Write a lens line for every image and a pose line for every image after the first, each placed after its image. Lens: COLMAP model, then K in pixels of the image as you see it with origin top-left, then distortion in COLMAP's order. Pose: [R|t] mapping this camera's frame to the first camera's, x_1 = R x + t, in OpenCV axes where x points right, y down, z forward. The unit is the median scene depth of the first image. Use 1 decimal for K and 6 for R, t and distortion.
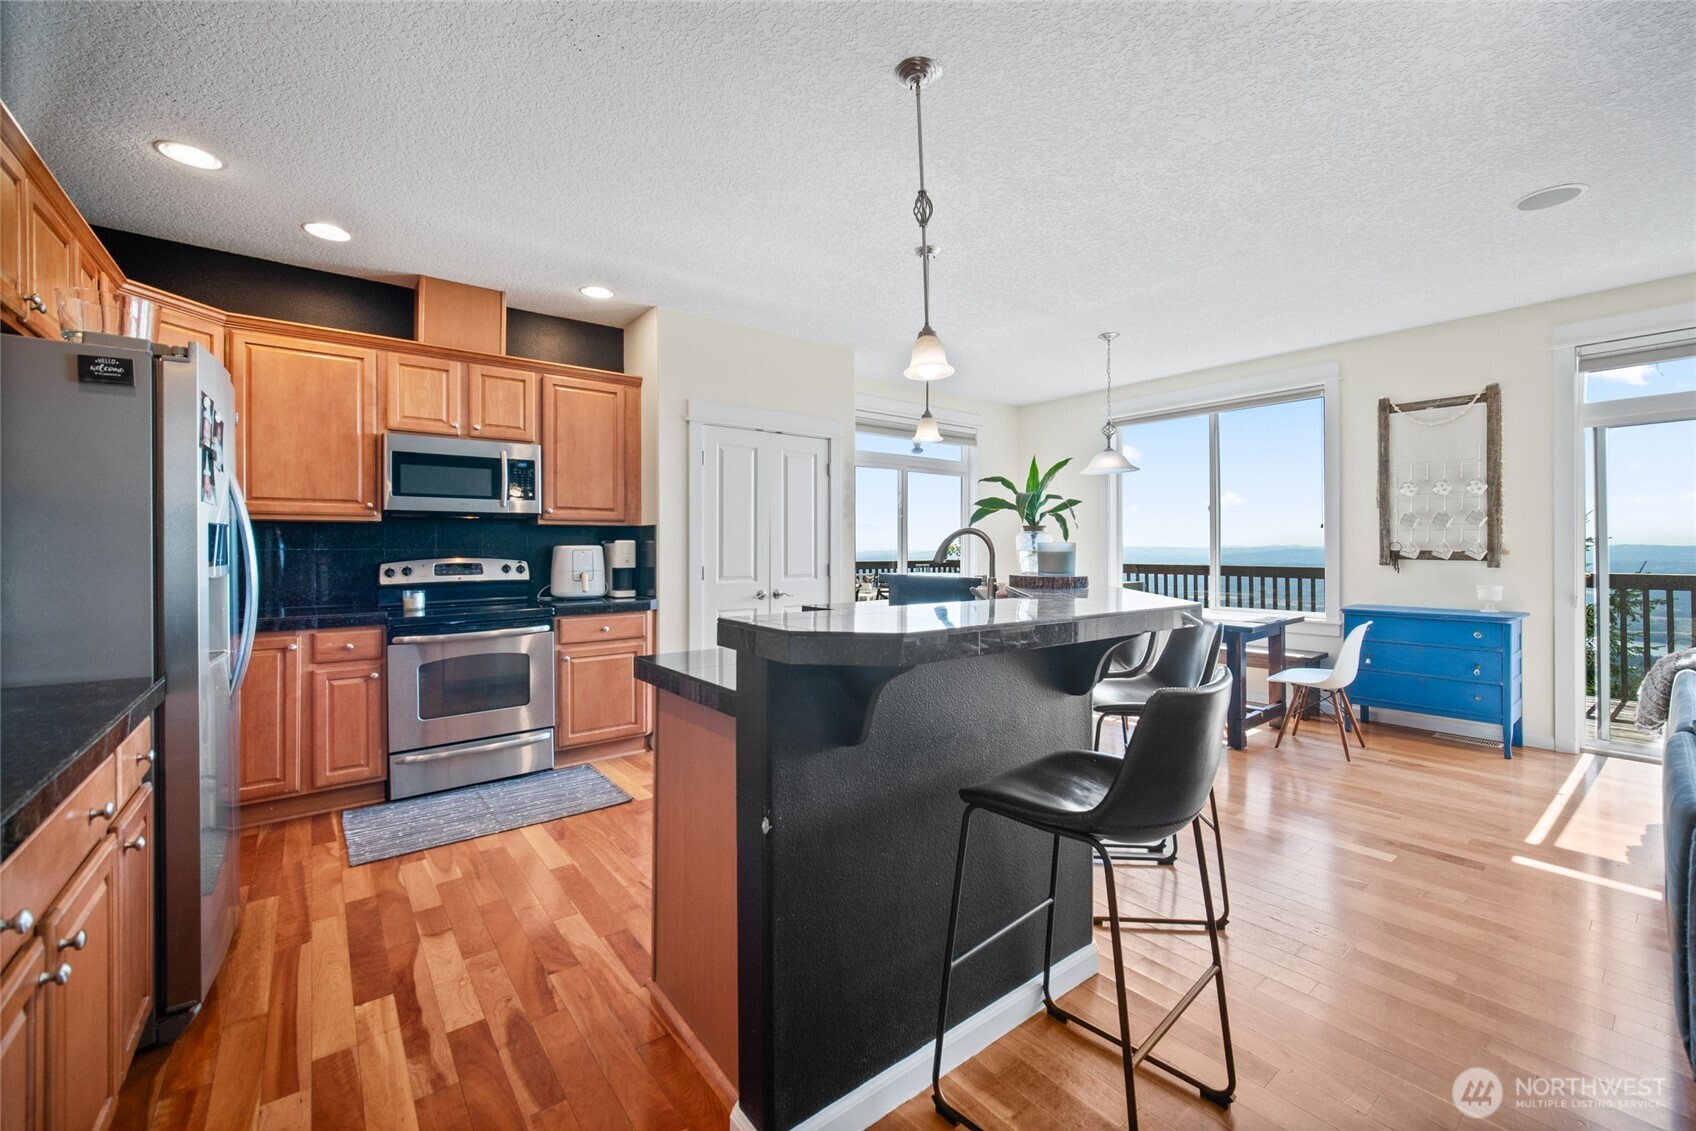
lens RADIAL K [[674.8, 0, 856.7], [0, 674.8, 555.1], [0, 0, 1]] dist [-0.000556, 0.000403]
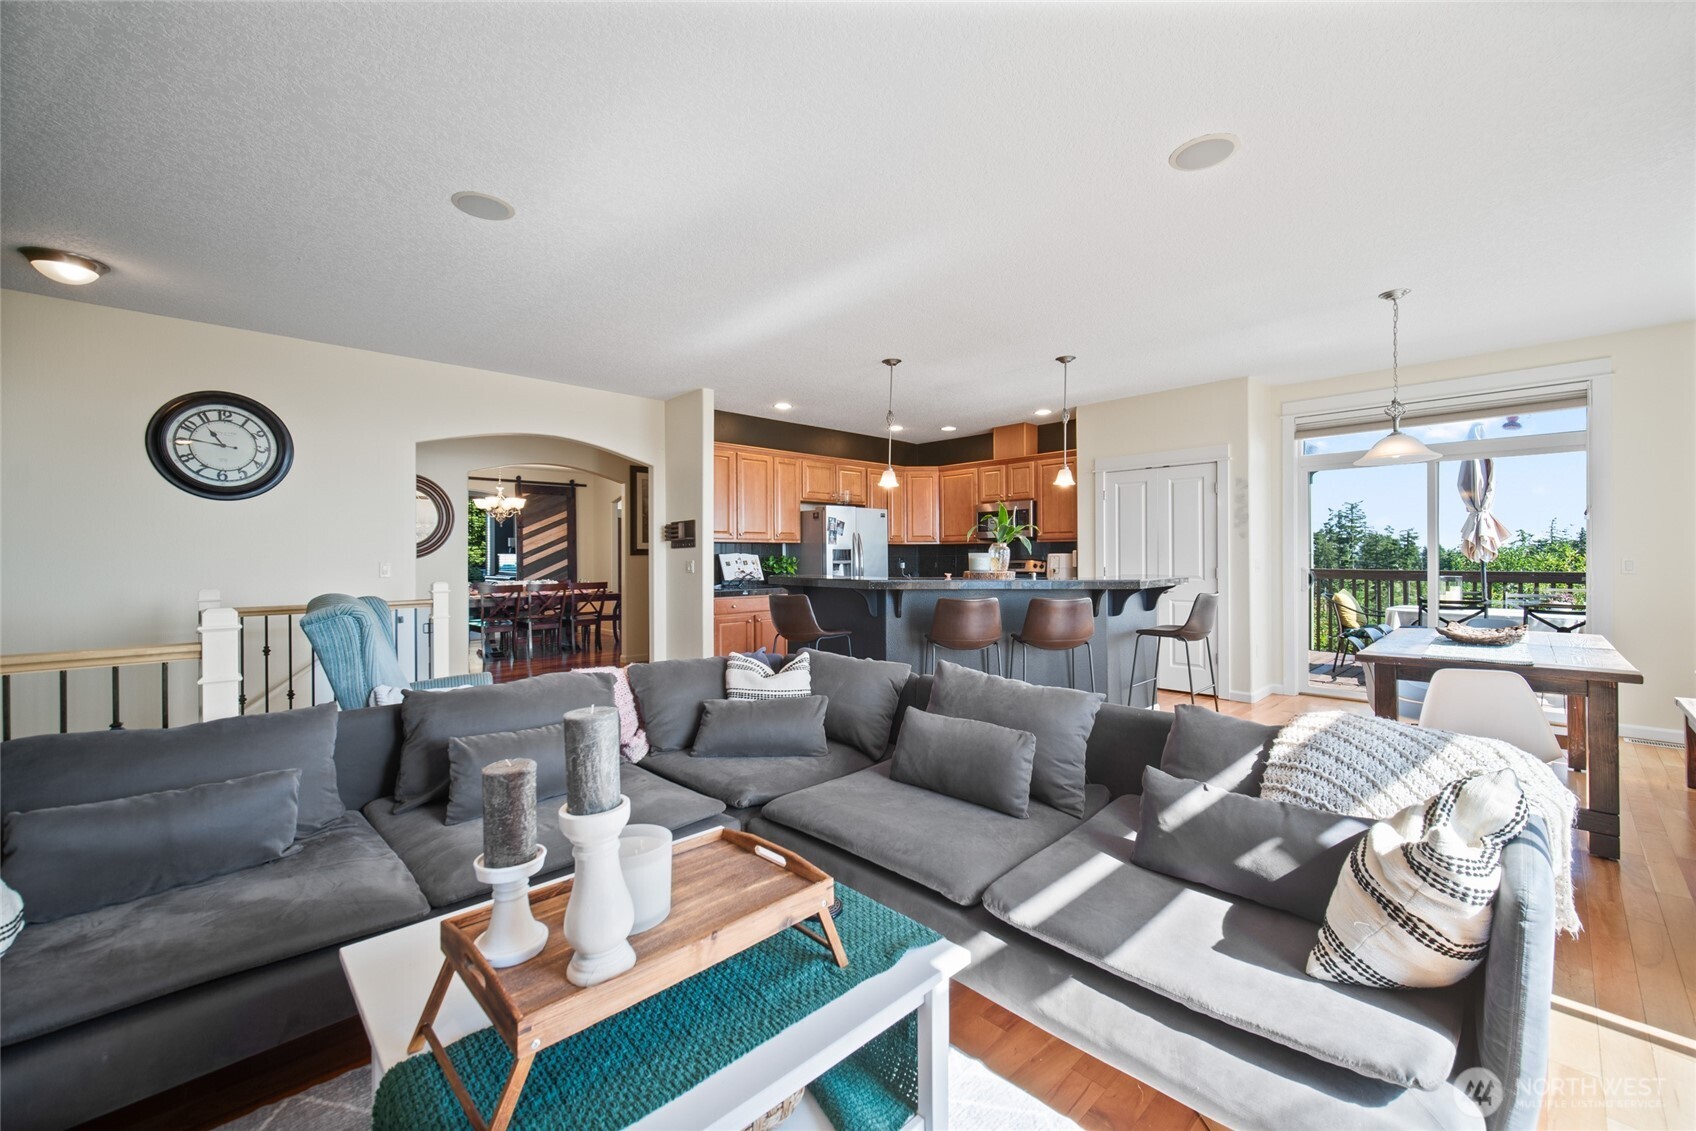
lens RADIAL K [[674.8, 0, 860.3], [0, 674.8, 553.4], [0, 0, 1]] dist [-0.000556, 0.000403]
pose [[0.101366, -0.000851, -0.994849, 1.265027], [-0.008934, 0.999959, -0.001766, -0.006449], [0.994809, 0.009067, 0.101354, 0.318619]]
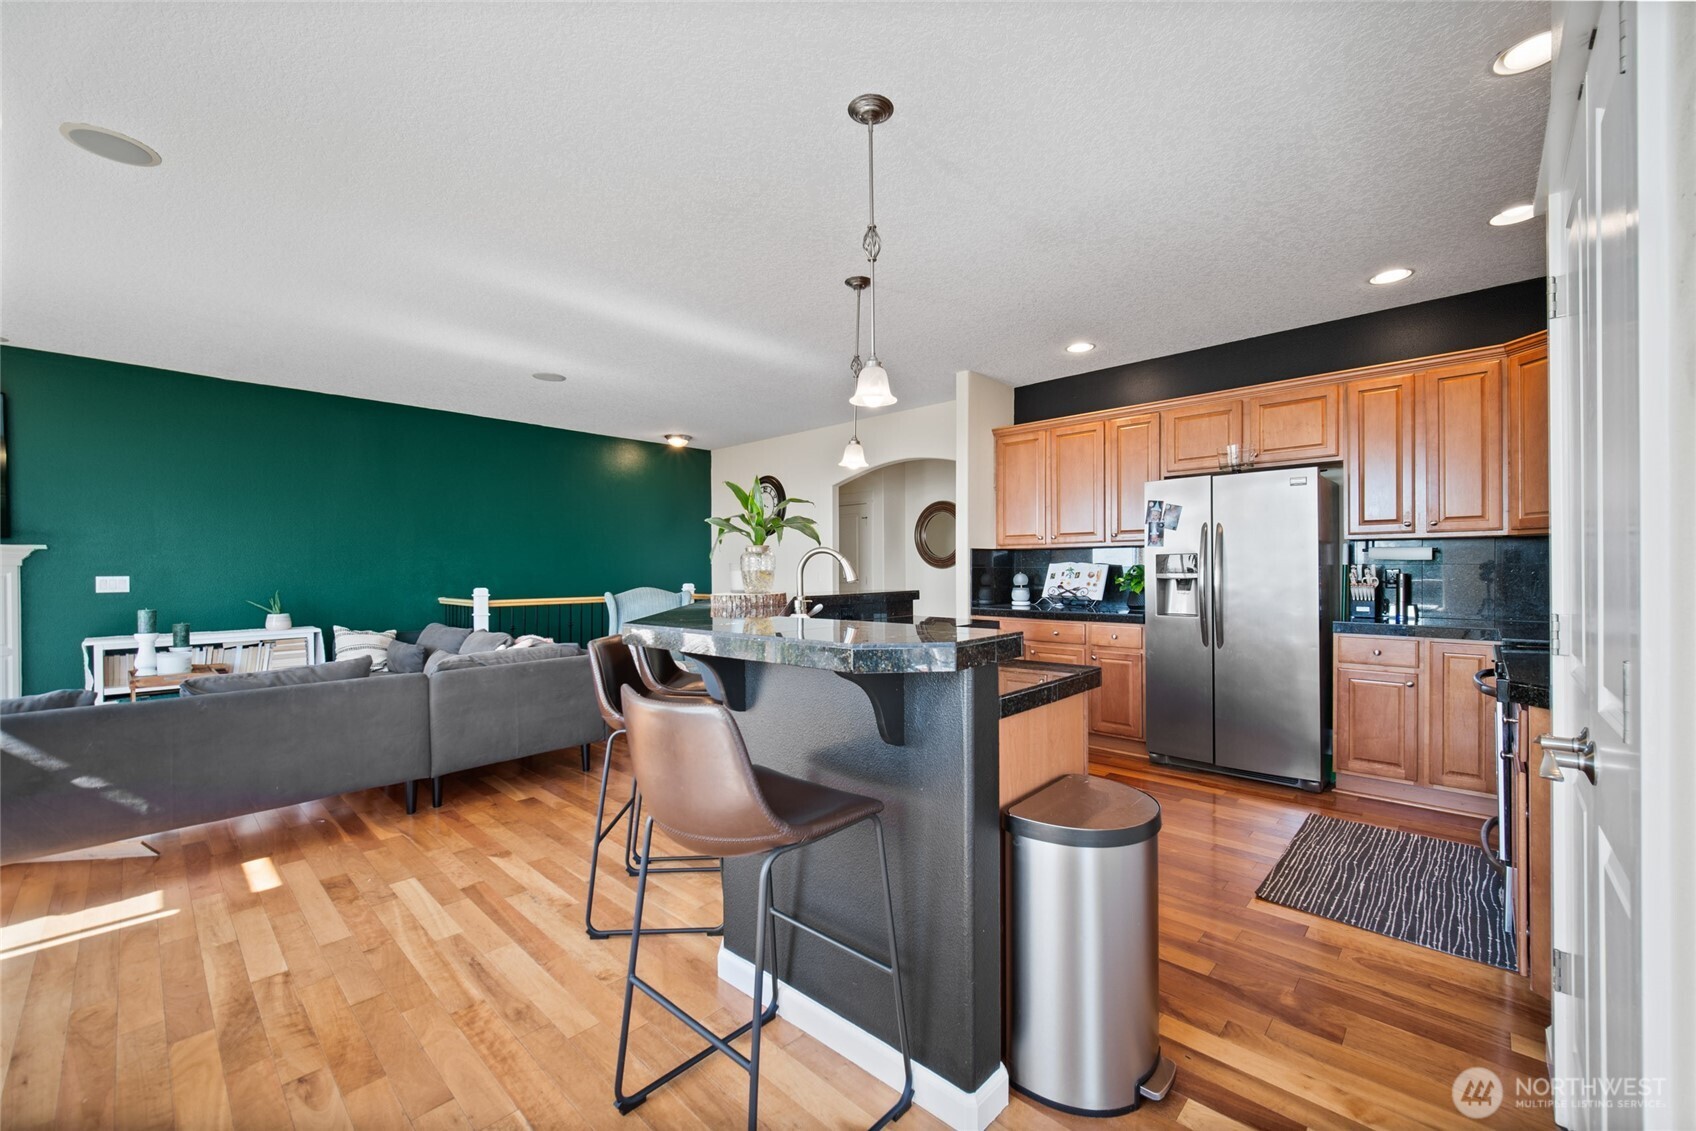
lens RADIAL K [[674.8, 0, 857.6], [0, 674.8, 563.8], [0, 0, 1]] dist [-0.000556, 0.000403]
pose [[-0.987464, 0.007368, -0.157673, 0.182821], [0.006337, 0.999955, 0.007042, -0.015292], [0.157718, 0.005954, -0.987466, 1.336939]]
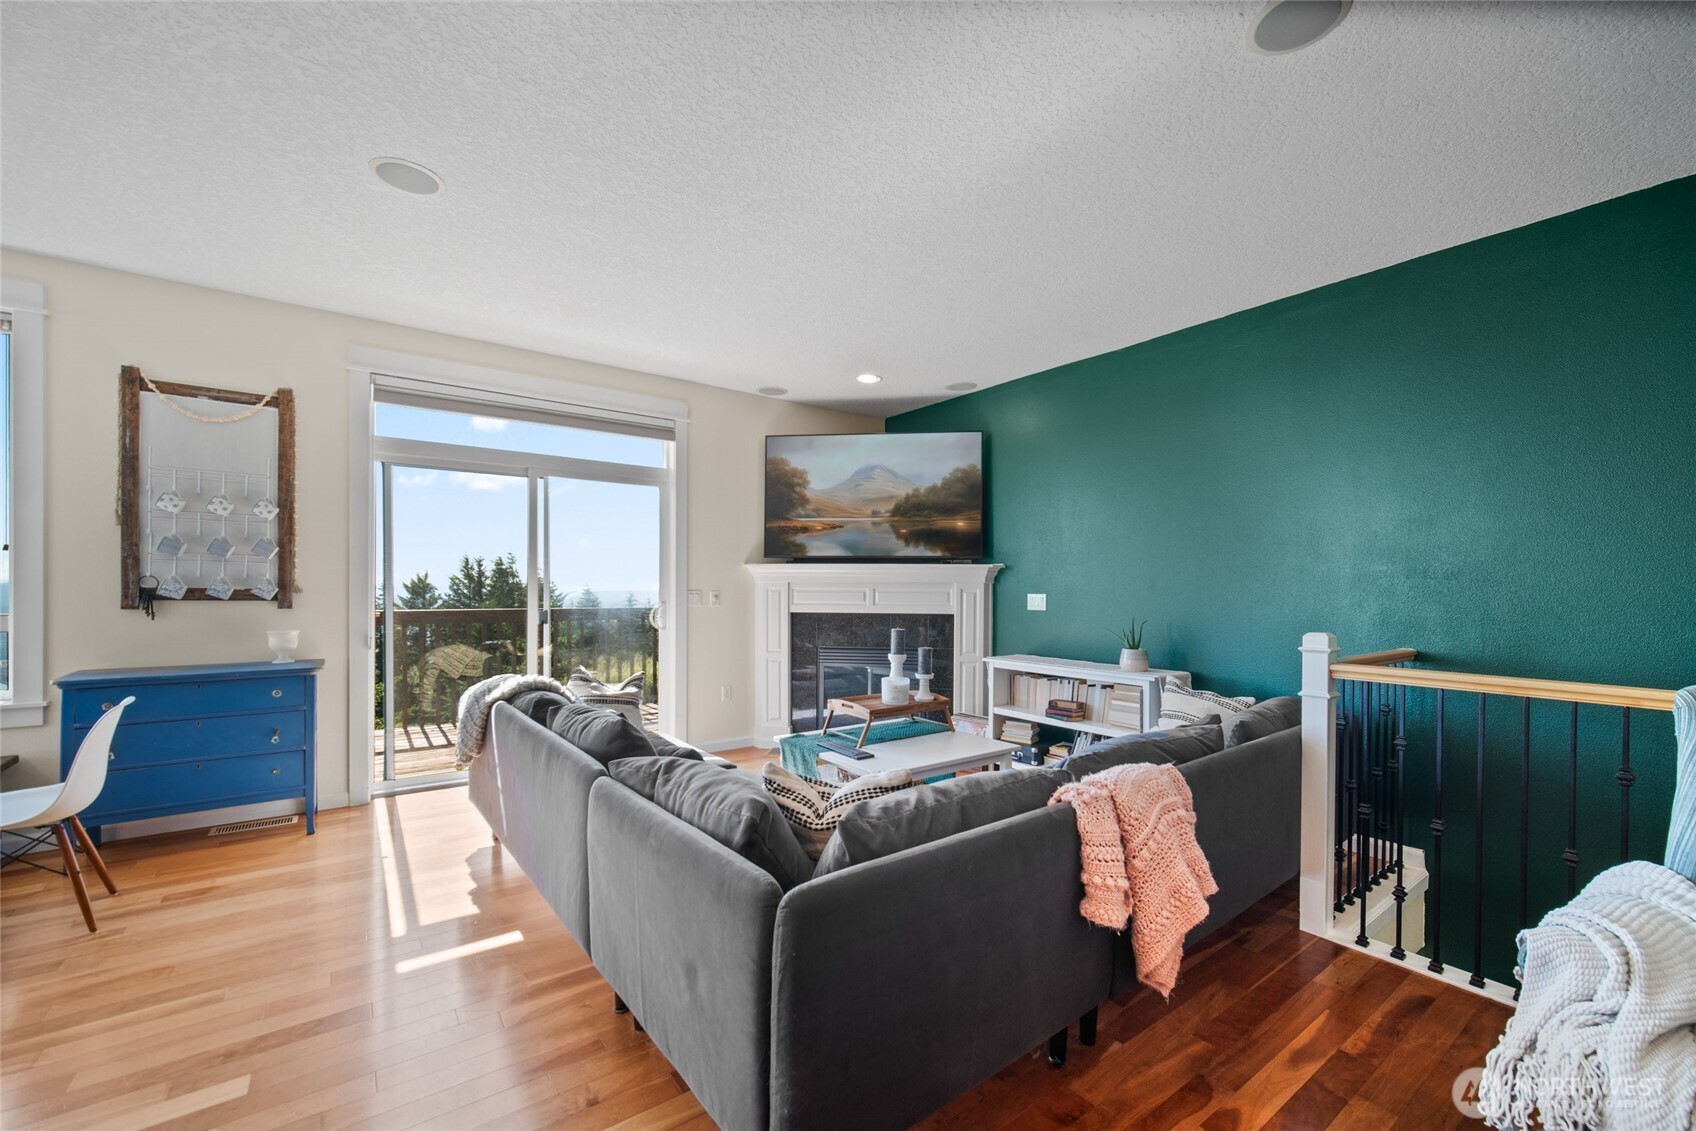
lens RADIAL K [[674.8, 0, 858.4], [0, 674.8, 589.8], [0, 0, 1]] dist [-0.000556, 0.000403]
pose [[0.020122, 0.002753, 0.999794, 0.123232], [0.005153, 0.999983, -0.002857, 0.001316], [-0.999784, 0.005210, 0.020107, 0.274205]]
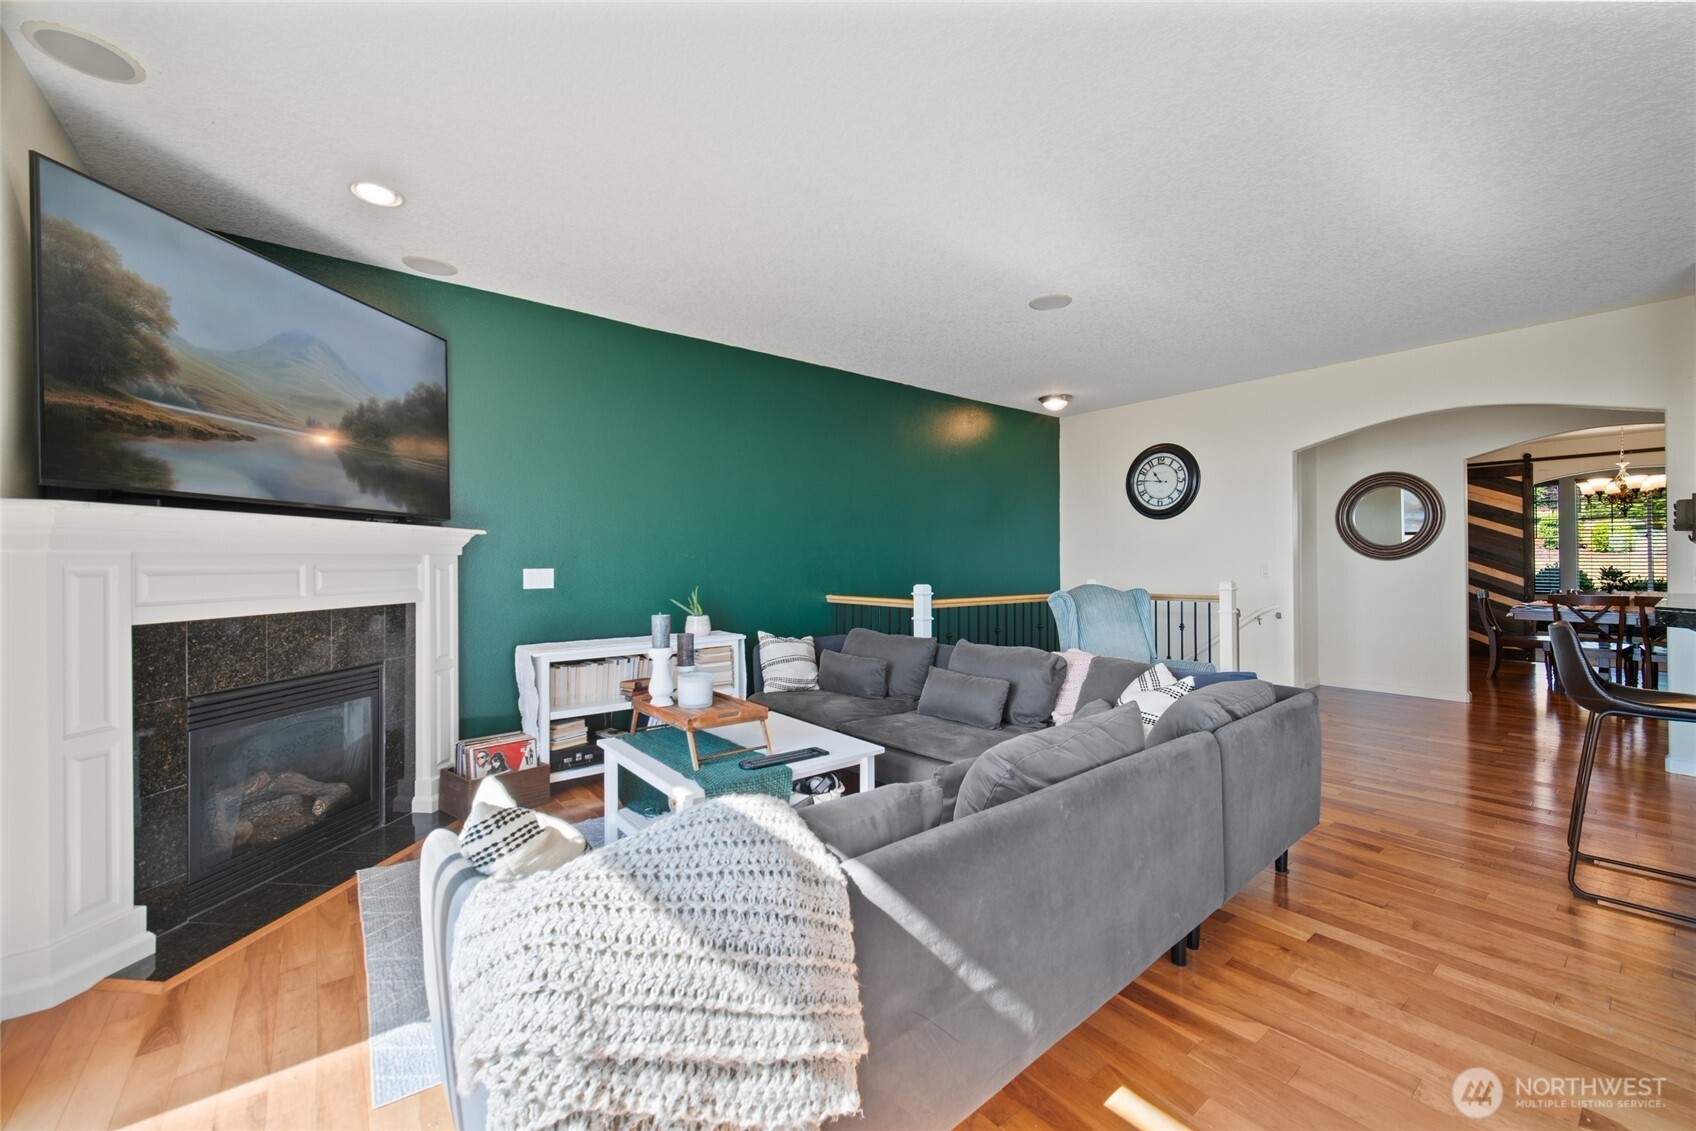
lens RADIAL K [[674.8, 0, 856.1], [0, 674.8, 557.0], [0, 0, 1]] dist [-0.000556, 0.000403]
pose [[-0.999948, 0.007955, -0.006437, 0.822682], [0.007917, 0.999951, 0.005902, -0.011739], [0.006483, 0.005851, -0.999962, 0.937520]]
